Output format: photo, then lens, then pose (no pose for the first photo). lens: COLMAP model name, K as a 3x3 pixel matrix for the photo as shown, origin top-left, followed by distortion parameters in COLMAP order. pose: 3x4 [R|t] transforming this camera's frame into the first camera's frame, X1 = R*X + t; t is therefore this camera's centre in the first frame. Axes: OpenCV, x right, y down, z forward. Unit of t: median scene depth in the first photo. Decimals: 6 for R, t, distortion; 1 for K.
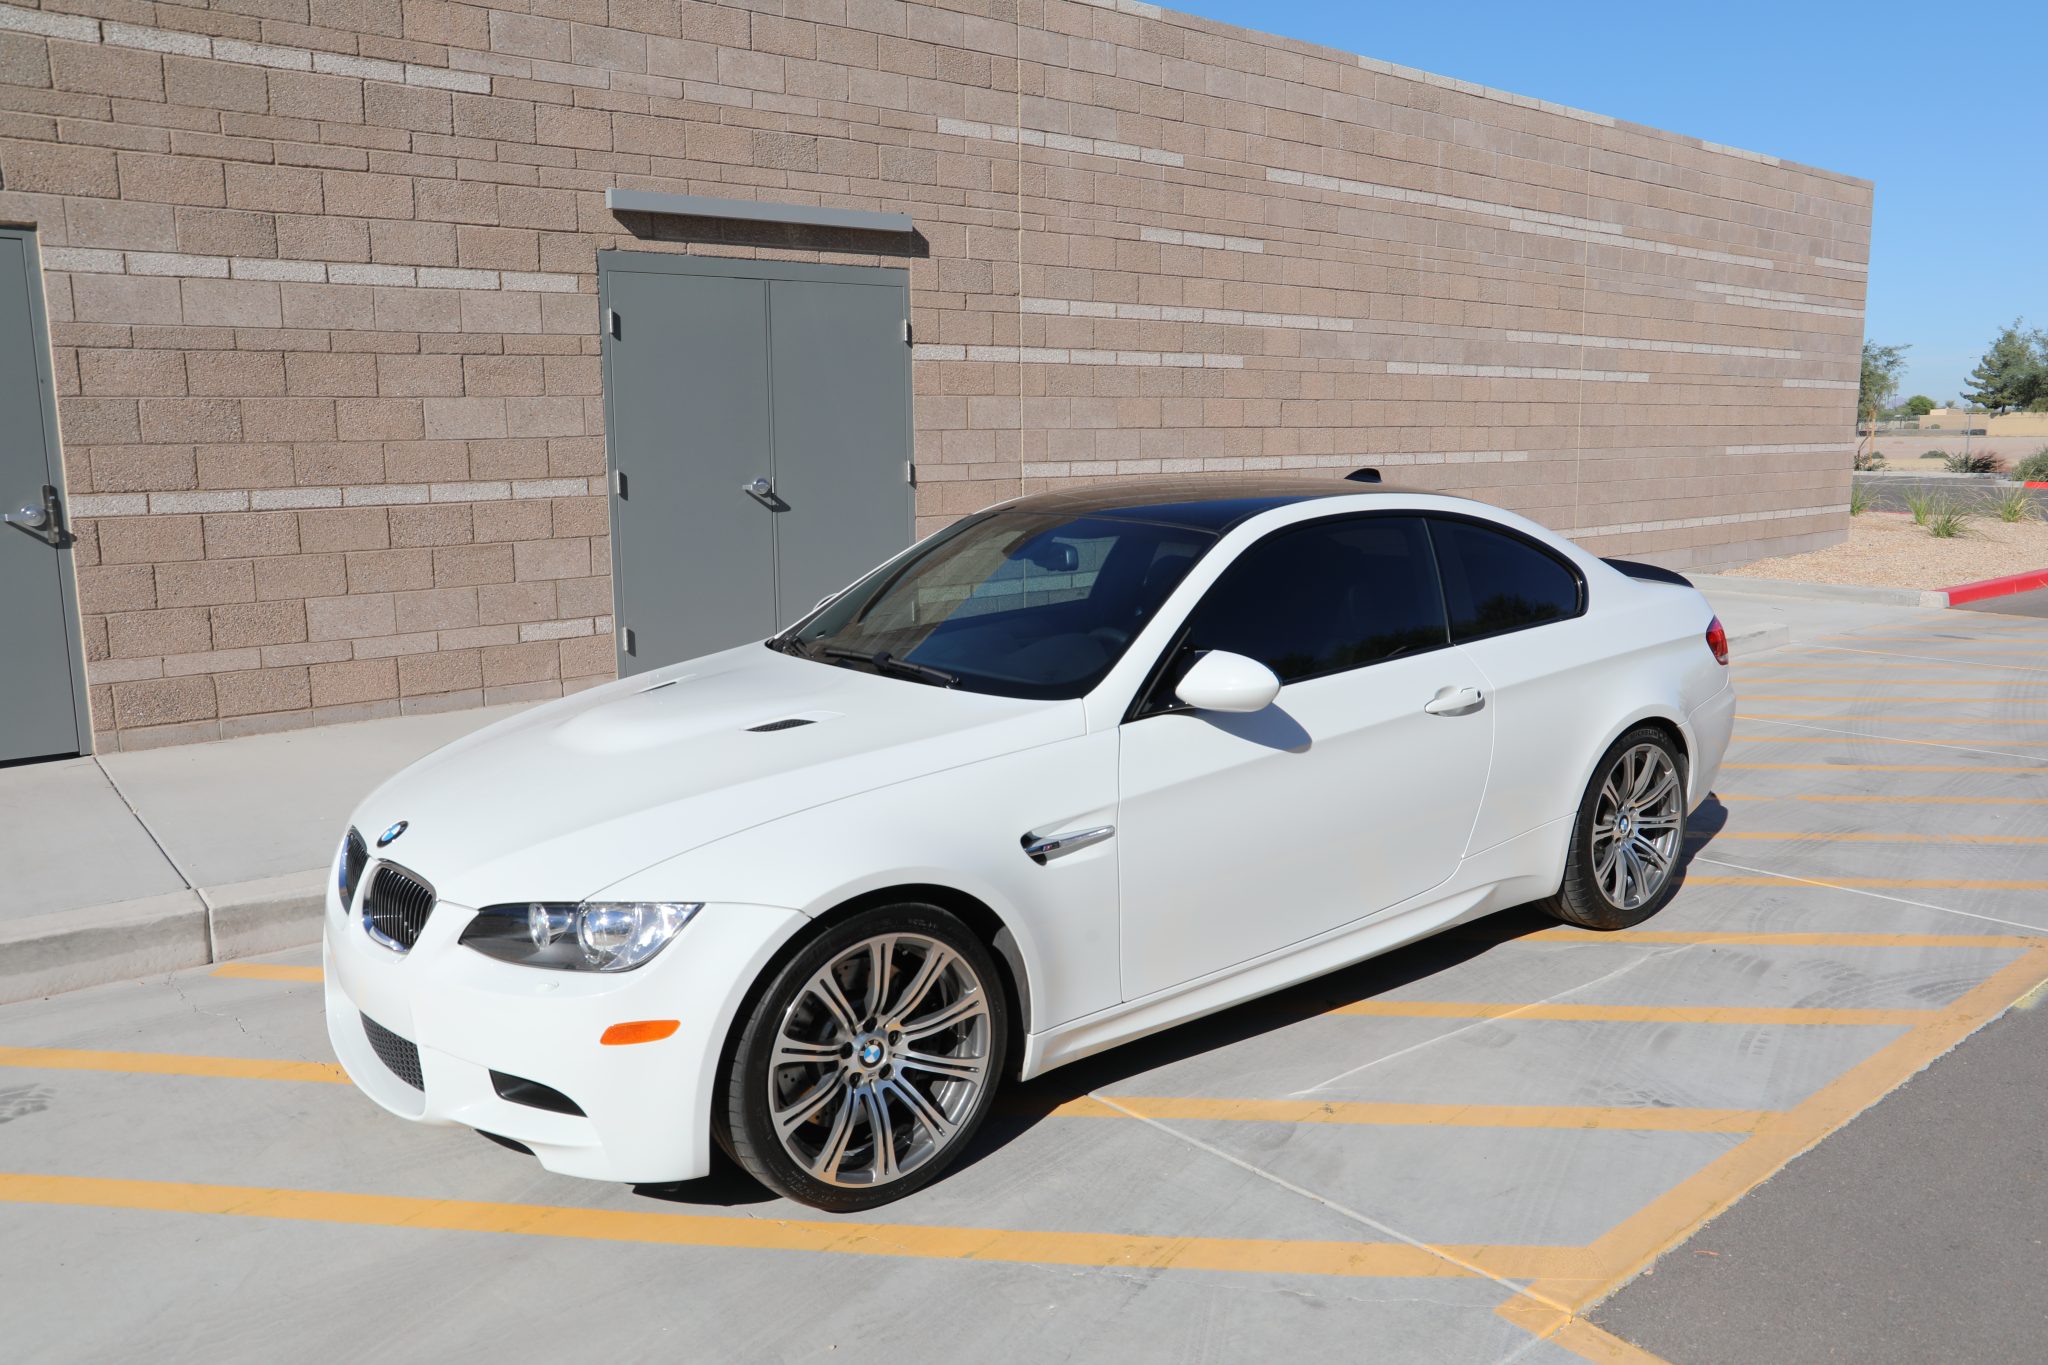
lens RADIAL K [[1537.2, 0, 1031.8], [0, 1537.2, 677.7], [0, 0, 1]] dist [-0.106846, 0.106045]
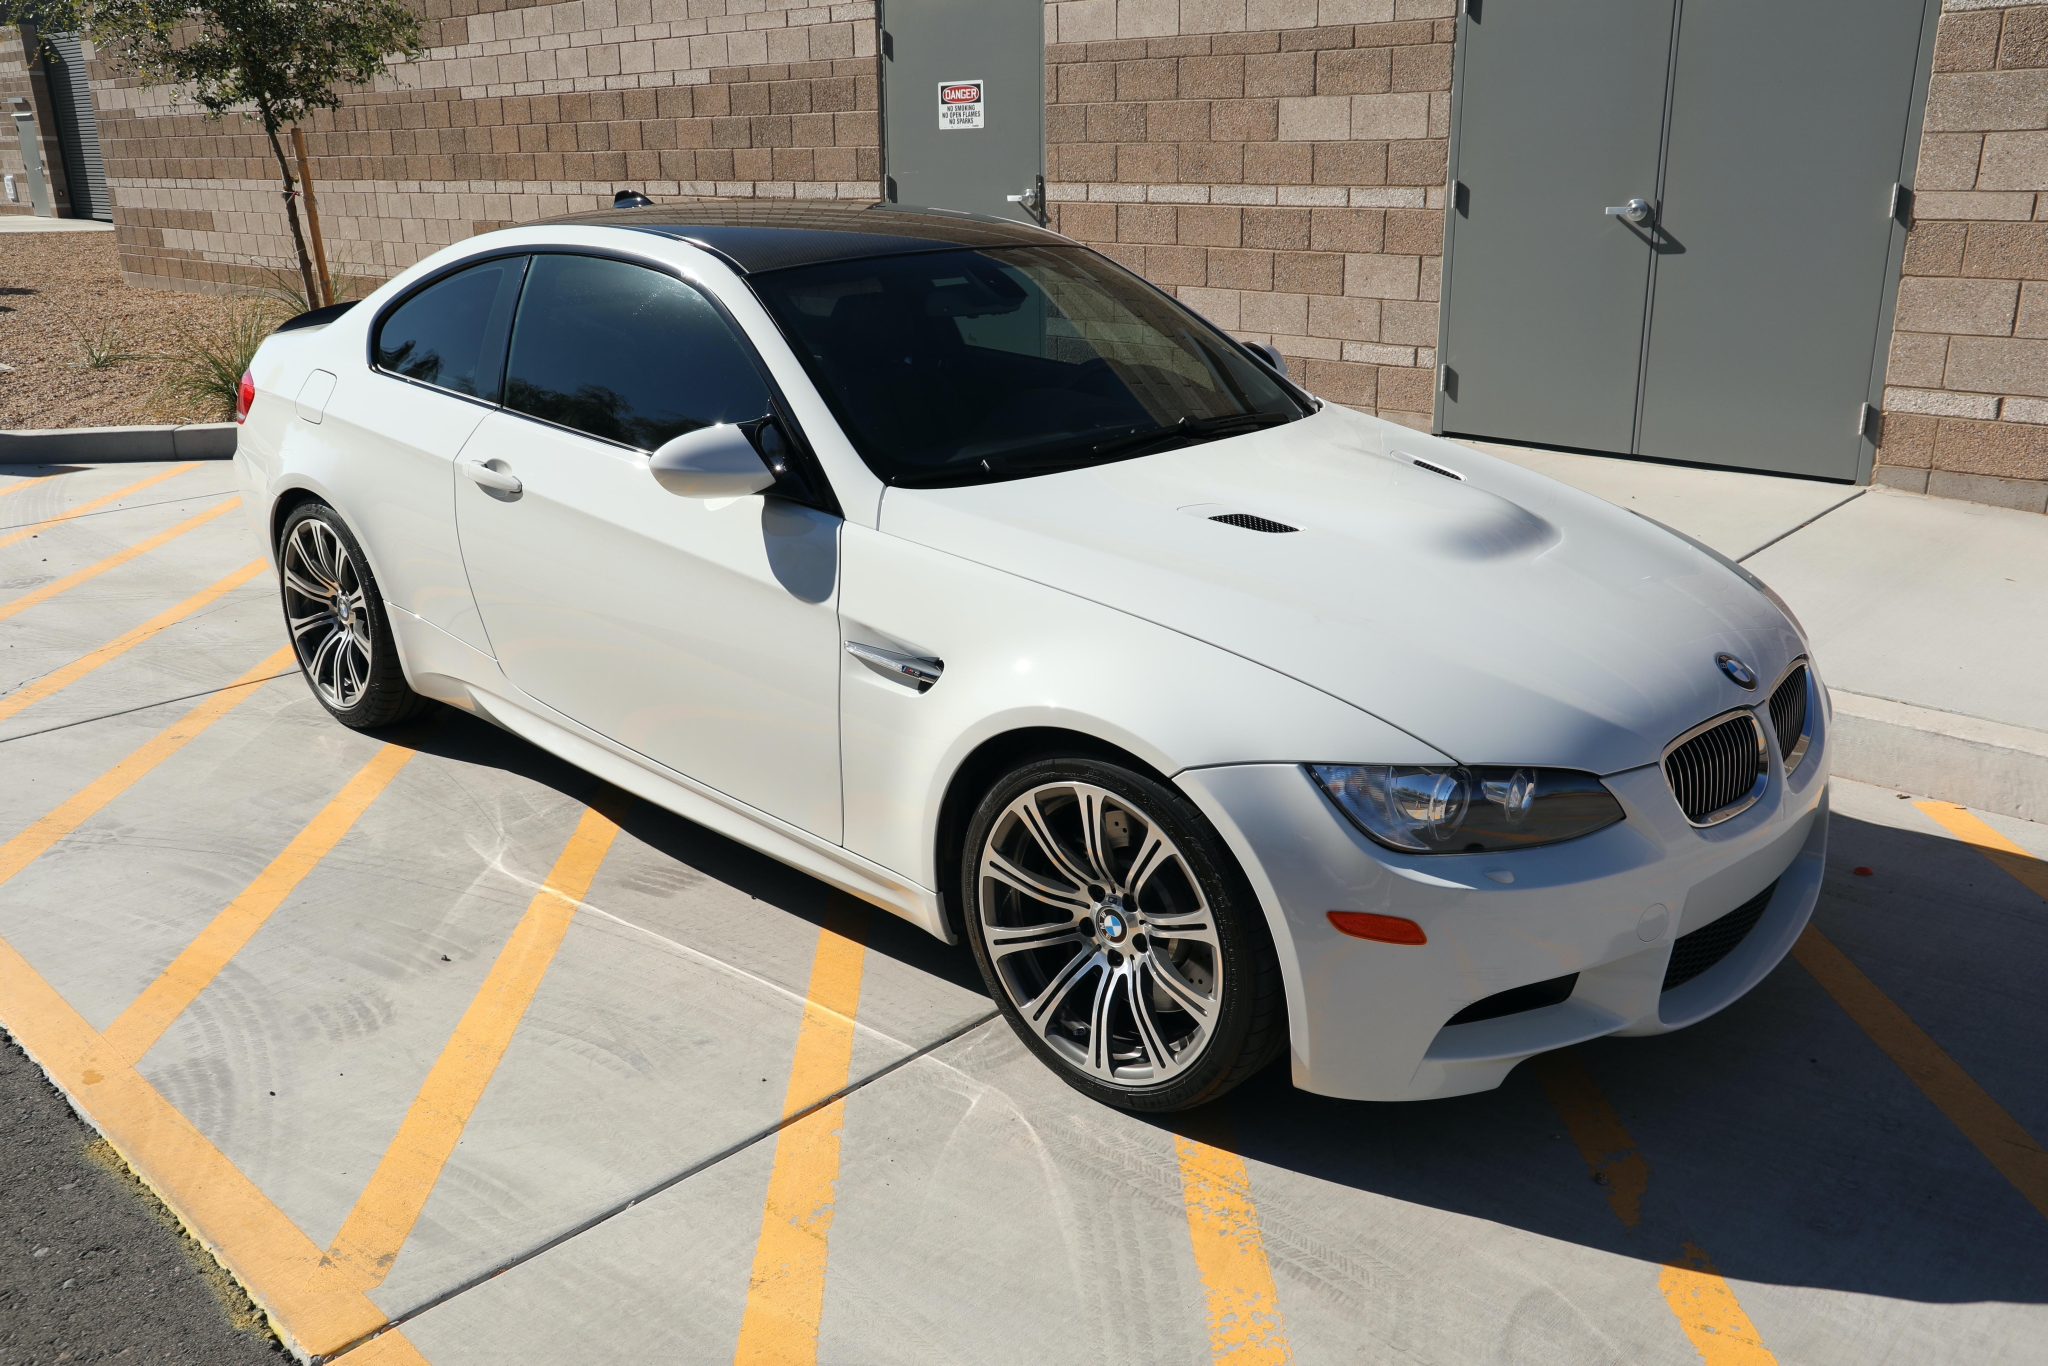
lens RADIAL K [[1653.0, 0, 1029.4], [0, 1653.0, 662.6], [0, 0, 1]] dist [-0.078244, 0.105456]
pose [[0.114394, 0.305718, -0.945225, 0.676798], [-0.147762, 0.946124, 0.288126, -0.112246], [0.982385, 0.106708, 0.153405, 0.667482]]
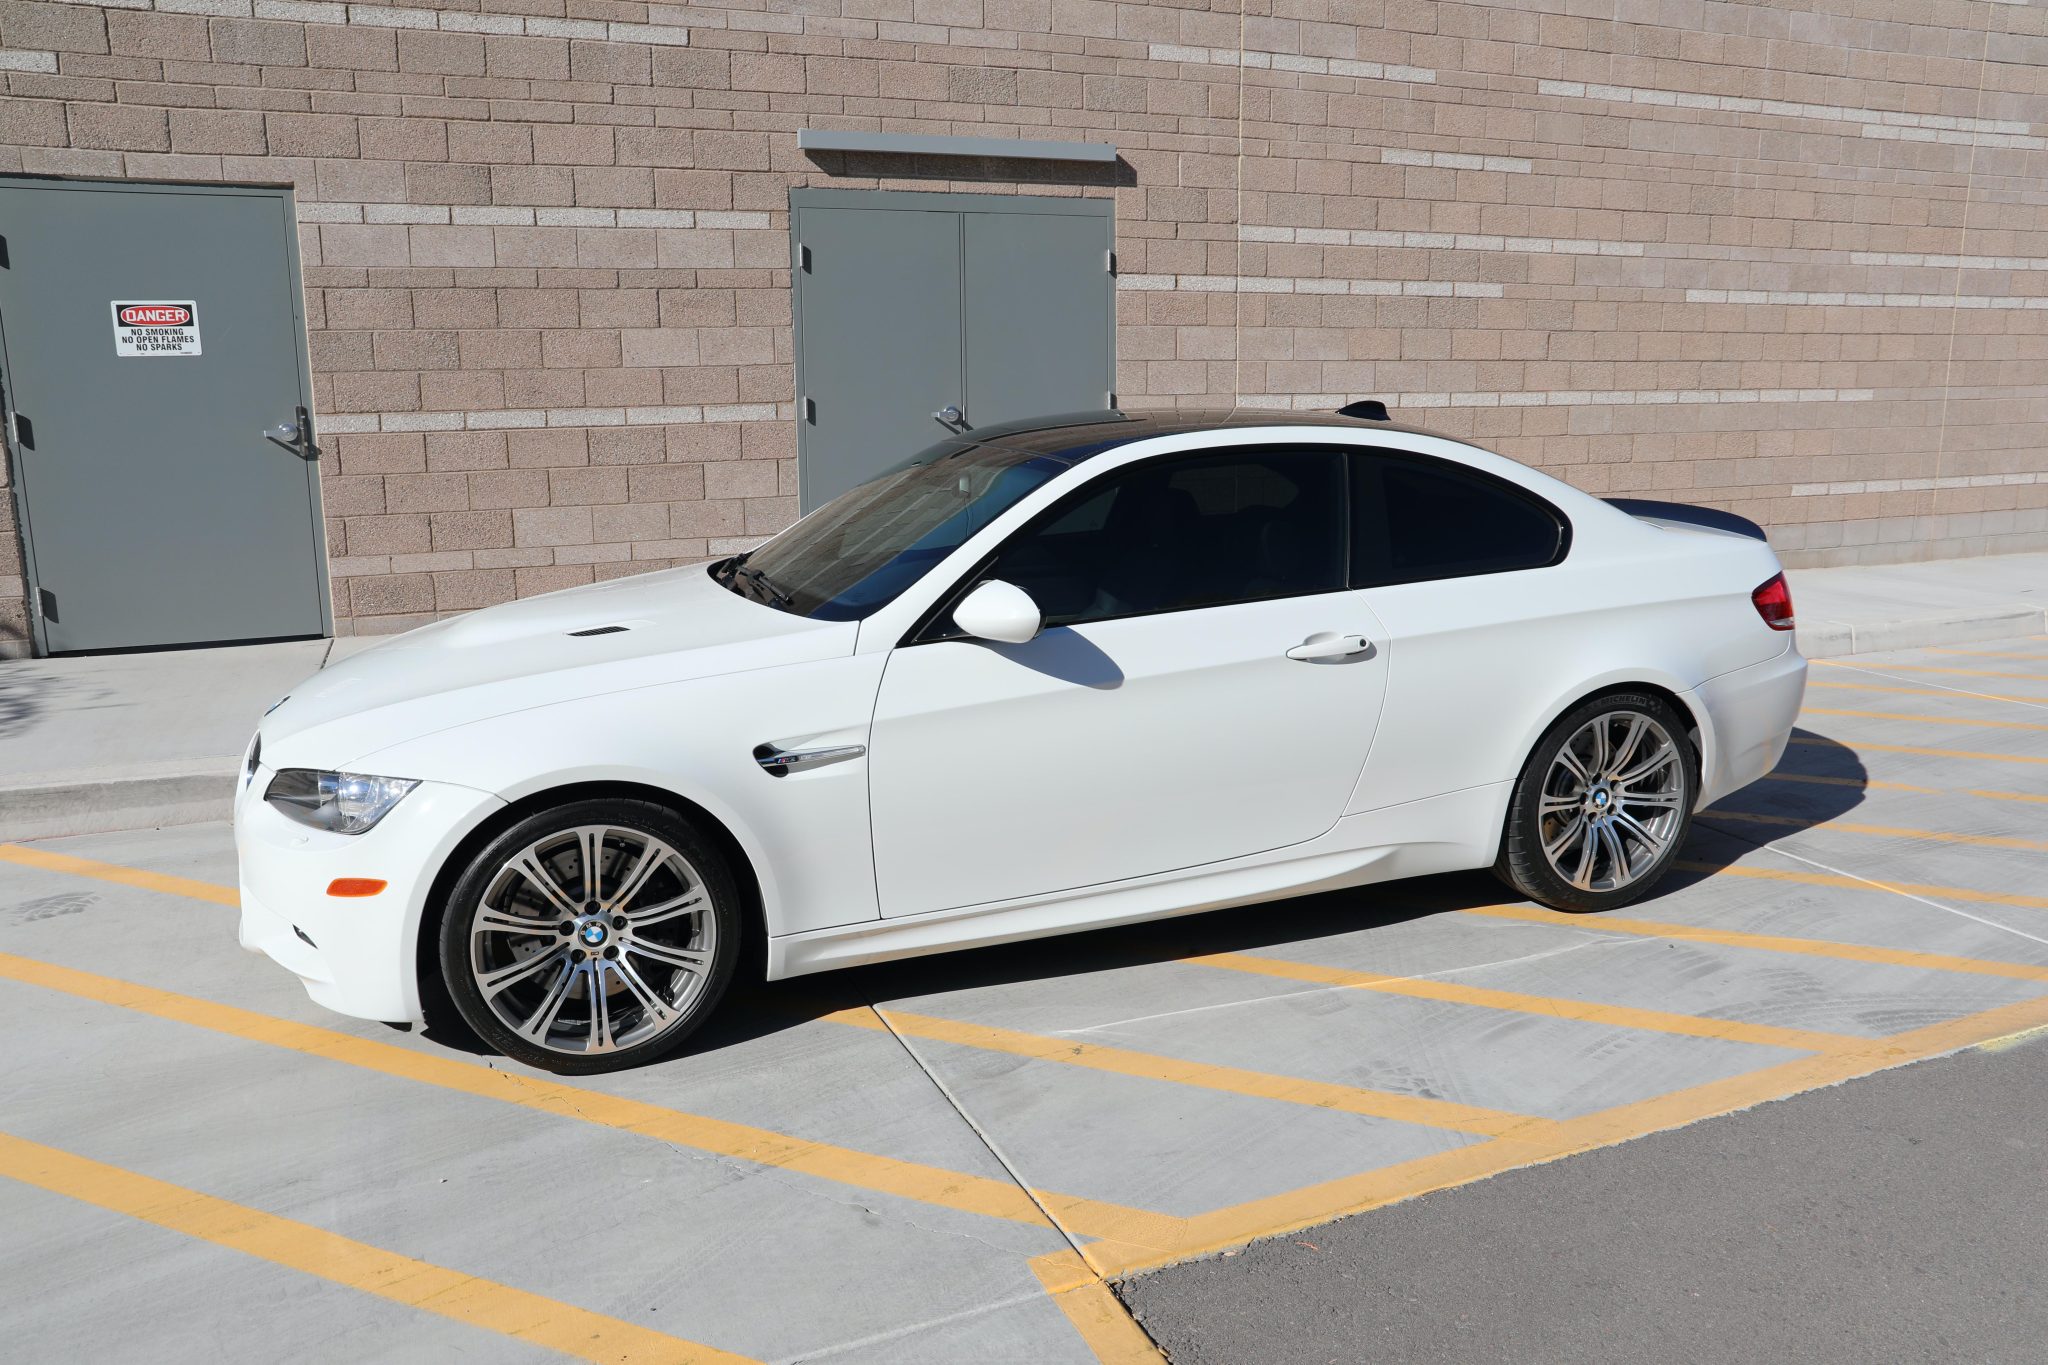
lens RADIAL K [[1537.2, 0, 1030.7], [0, 1537.2, 671.1], [0, 0, 1]] dist [-0.106846, 0.106045]
pose [[0.956181, 0.060031, -0.286555, 0.199708], [-0.048563, 0.997715, 0.046965, -0.003374], [0.288720, -0.030991, 0.956912, 0.021473]]
